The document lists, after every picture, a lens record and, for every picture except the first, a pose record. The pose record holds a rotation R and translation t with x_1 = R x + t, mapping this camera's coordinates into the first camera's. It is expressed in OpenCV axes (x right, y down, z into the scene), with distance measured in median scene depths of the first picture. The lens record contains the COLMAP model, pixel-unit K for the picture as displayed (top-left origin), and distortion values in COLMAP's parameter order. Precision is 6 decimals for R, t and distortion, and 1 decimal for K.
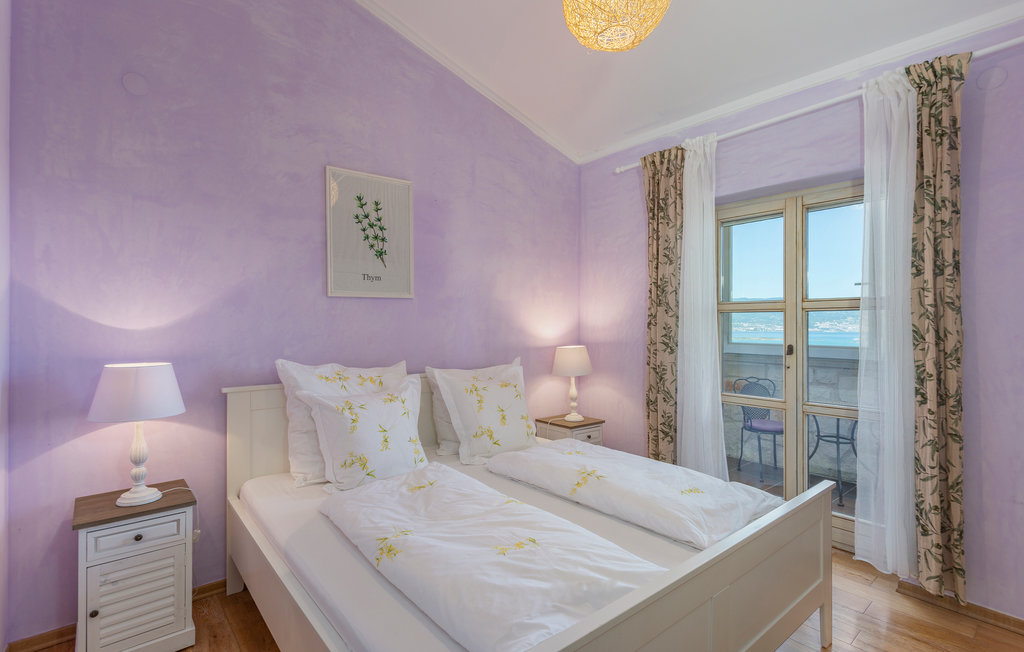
lens RADIAL K [[493.7, 0, 512.2], [0, 493.7, 324.2], [0, 0, 1]] dist [0.002702, 0.004817]
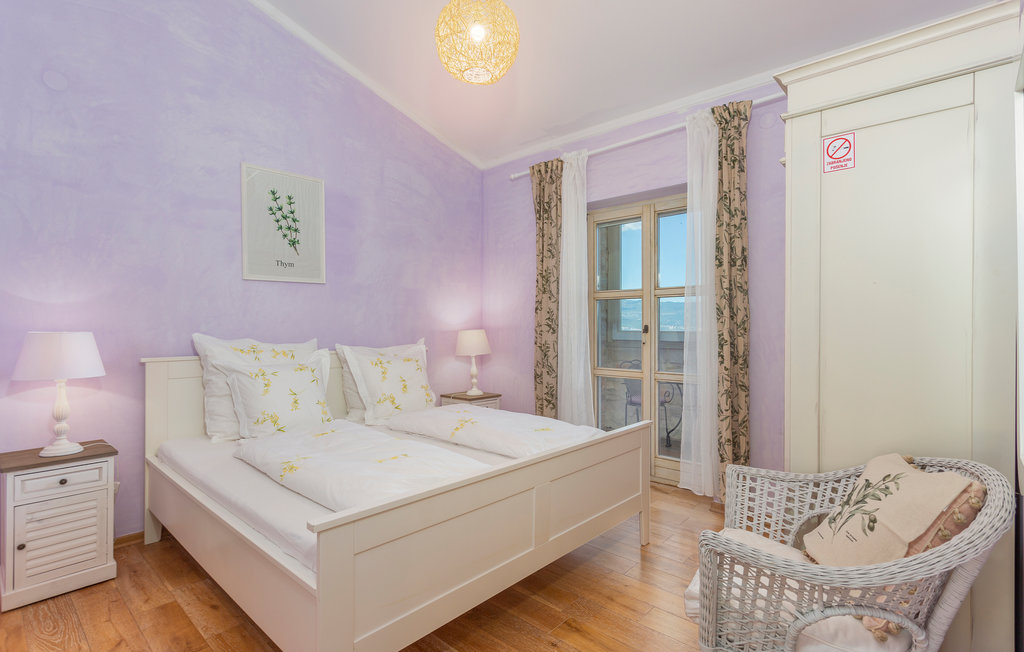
lens RADIAL K [[493.7, 0, 513.2], [0, 493.7, 325.6], [0, 0, 1]] dist [0.002702, 0.004817]
pose [[0.990762, -0.000541, 0.135611, 0.092147], [0.000895, 0.999996, -0.002553, 0.059361], [-0.135609, 0.002651, 0.990759, -0.215333]]
